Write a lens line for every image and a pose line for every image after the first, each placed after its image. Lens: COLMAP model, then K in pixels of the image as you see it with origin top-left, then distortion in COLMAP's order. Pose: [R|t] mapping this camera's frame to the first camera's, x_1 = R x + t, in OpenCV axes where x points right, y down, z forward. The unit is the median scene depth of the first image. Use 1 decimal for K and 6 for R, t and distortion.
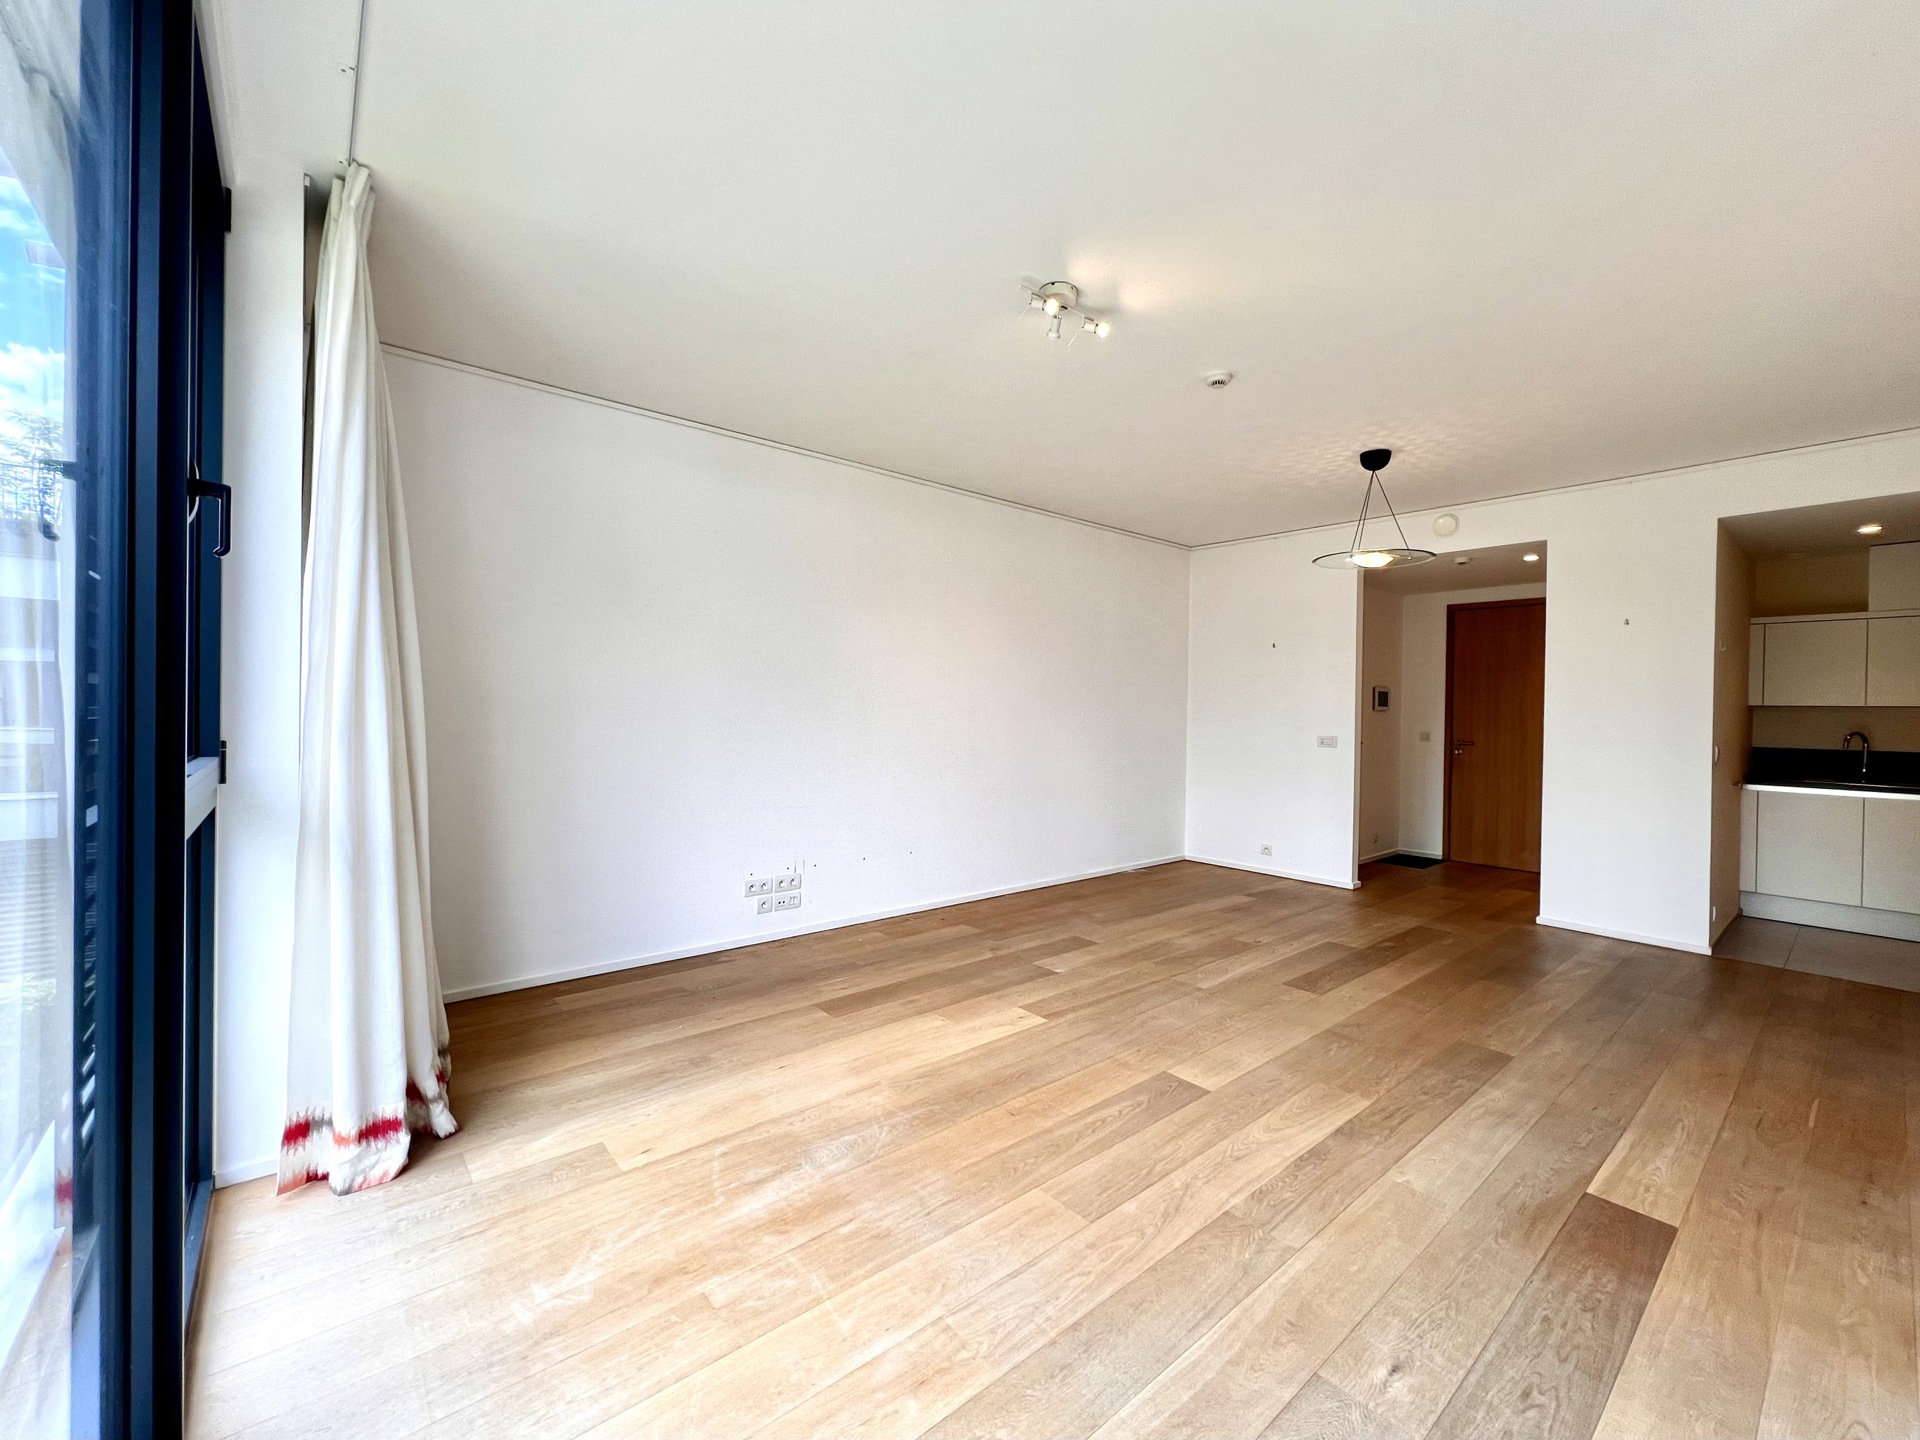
lens RADIAL K [[783.1, 0, 949.1], [0, 783.1, 715.1], [0, 0, 1]] dist [-0.010989, 0.000018]
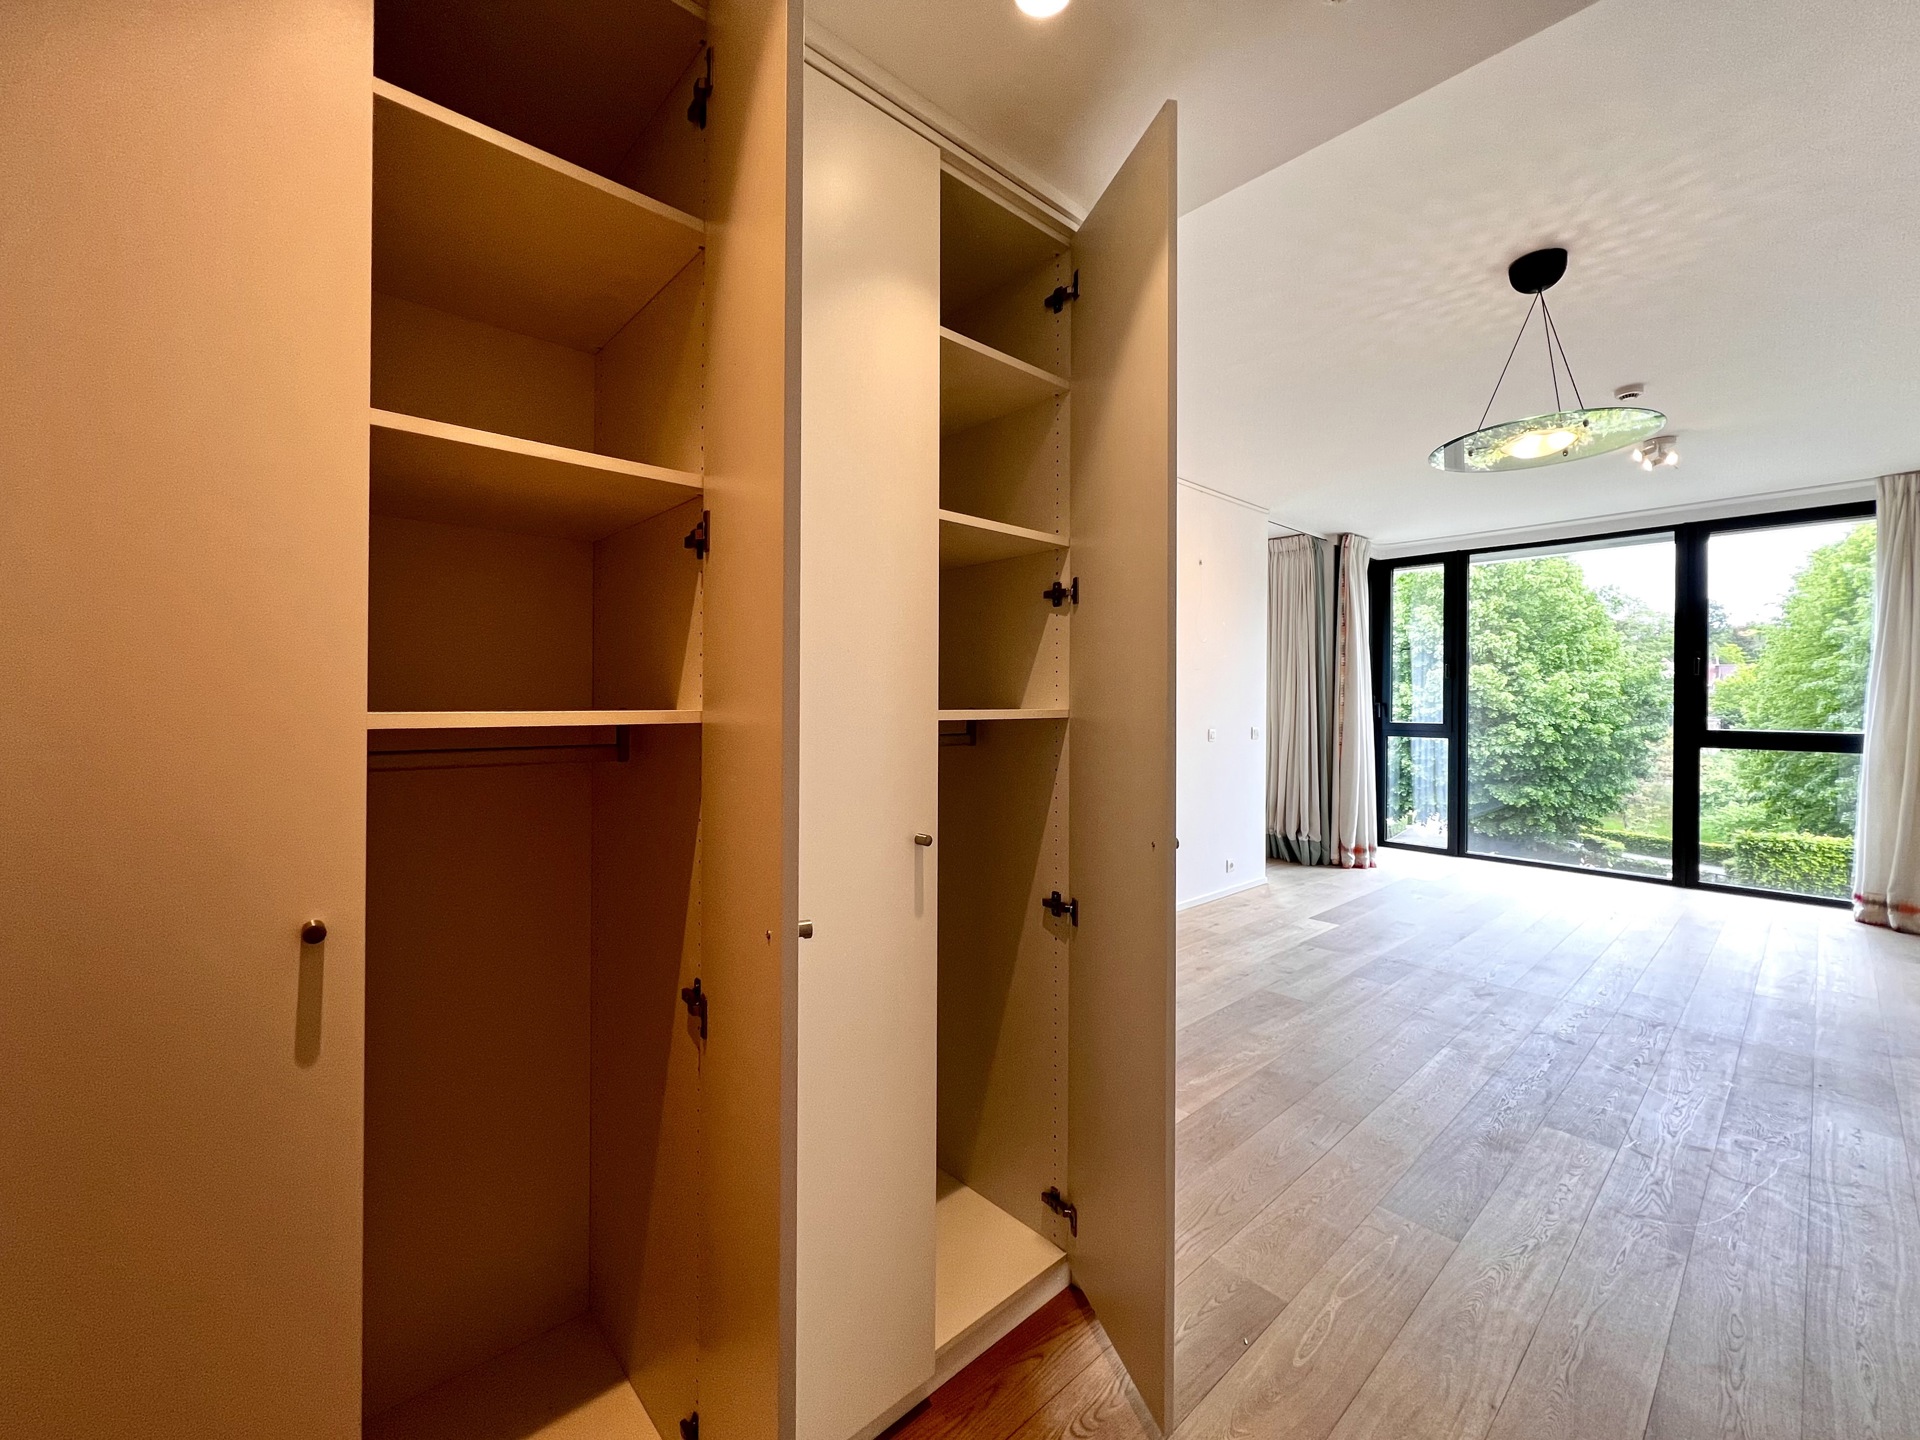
lens RADIAL K [[779.3, 0, 960.2], [0, 779.3, 697.5], [0, 0, 1]] dist [0.001162, 0.000349]
pose [[-0.998732, -0.024085, -0.044199, 1.190138], [-0.024272, 0.999699, 0.003699, -0.002879], [0.044097, 0.004767, -0.999016, 1.868247]]
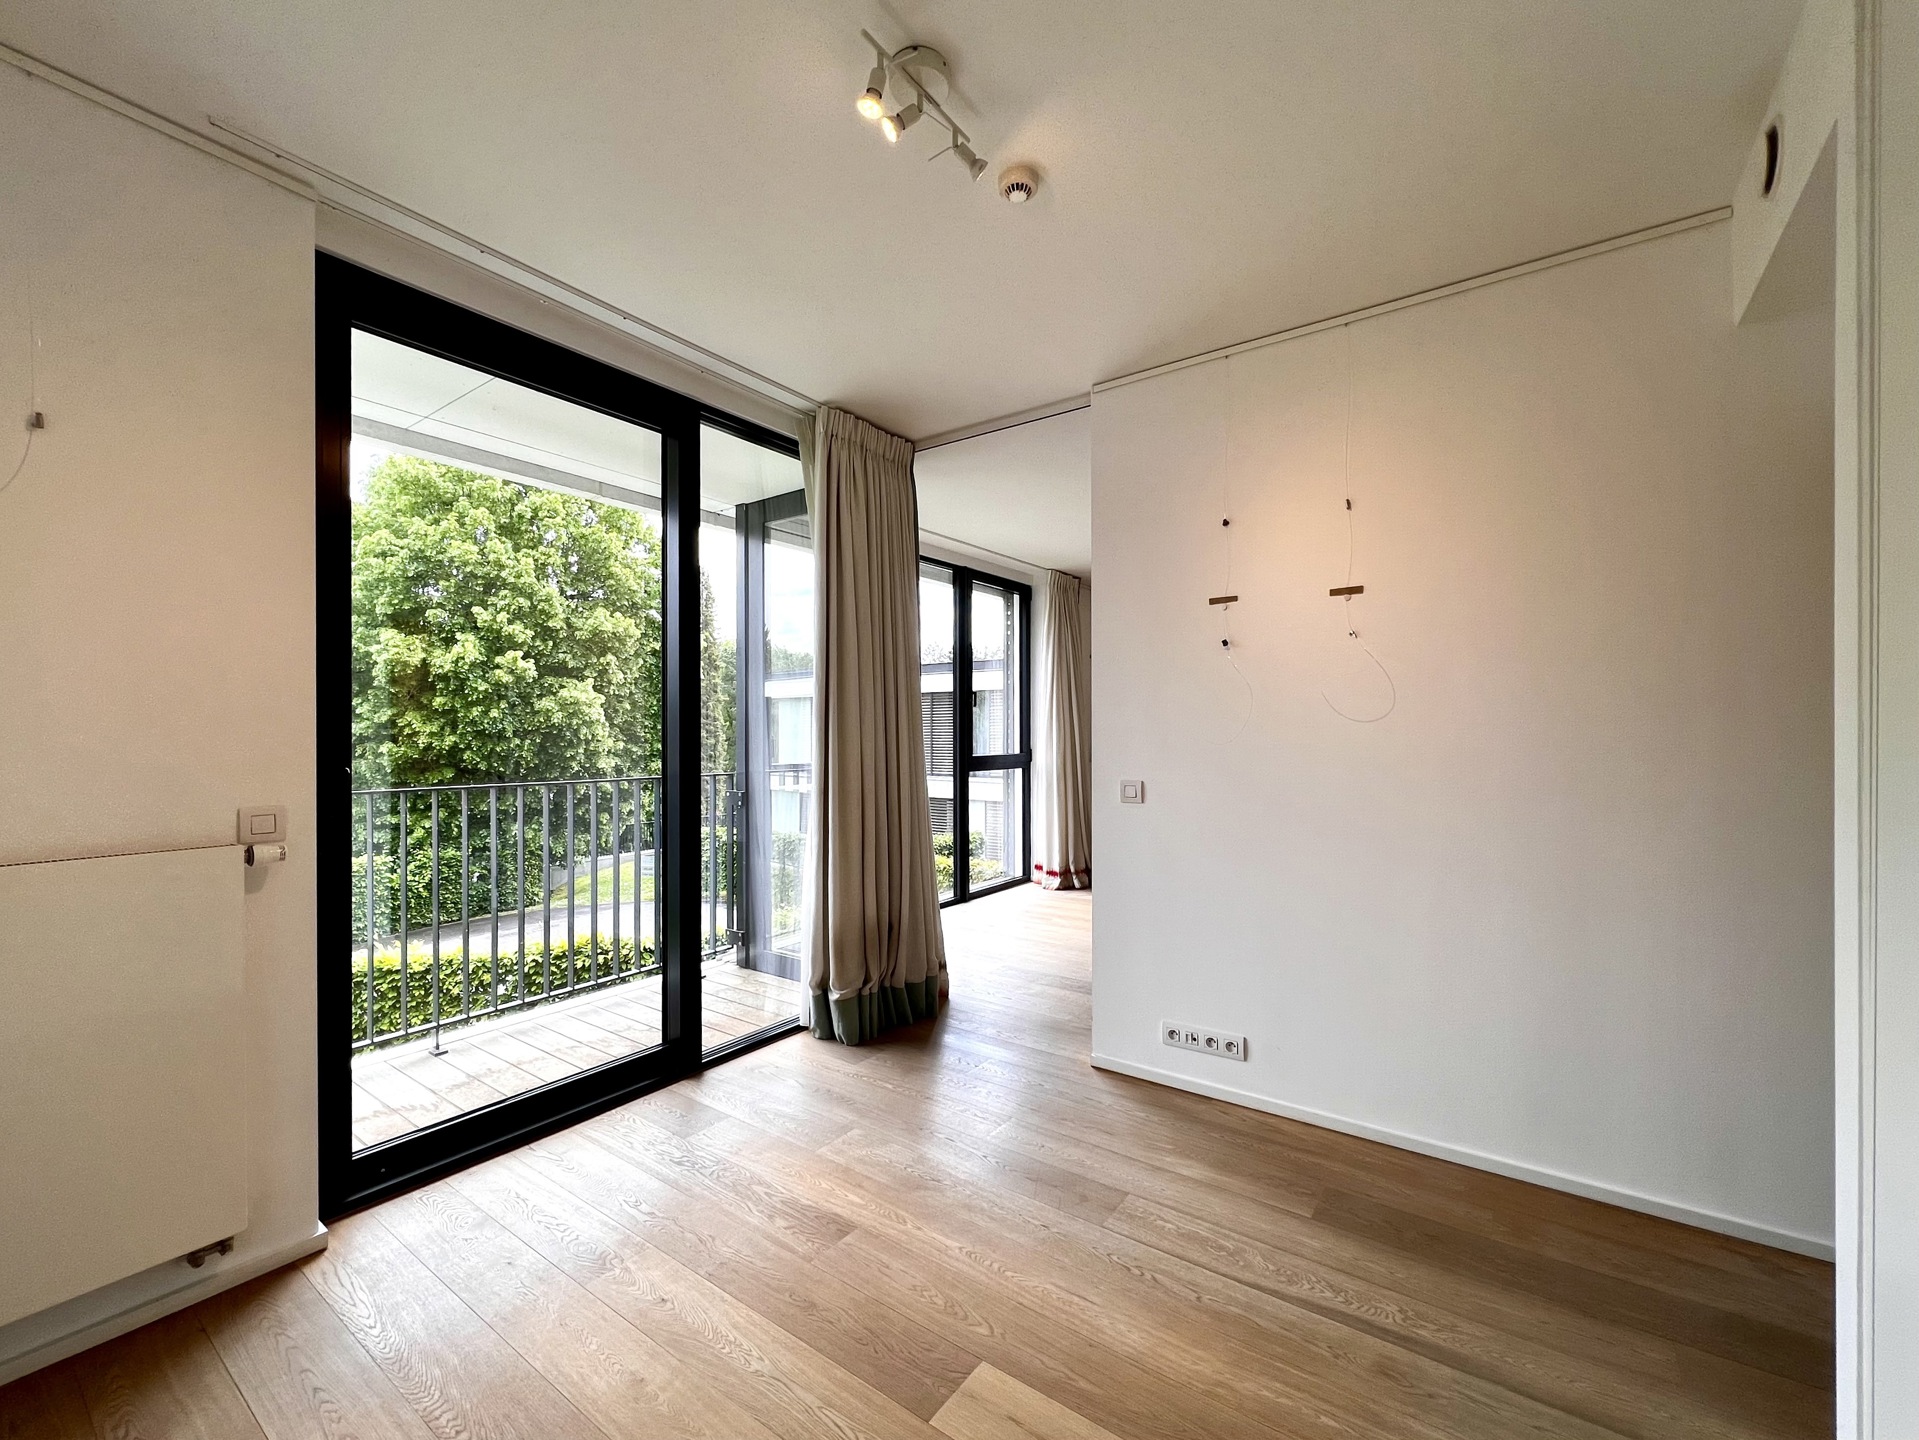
lens RADIAL K [[802.5, 0, 960.8], [0, 802.5, 732.6], [0, 0, 1]] dist [-0.000331, -0.000003]
pose [[0.256104, -0.015506, -0.966525, 1.362517], [-0.003944, 0.999846, -0.017086, 0.010509], [0.966641, 0.008187, 0.256003, -0.115461]]
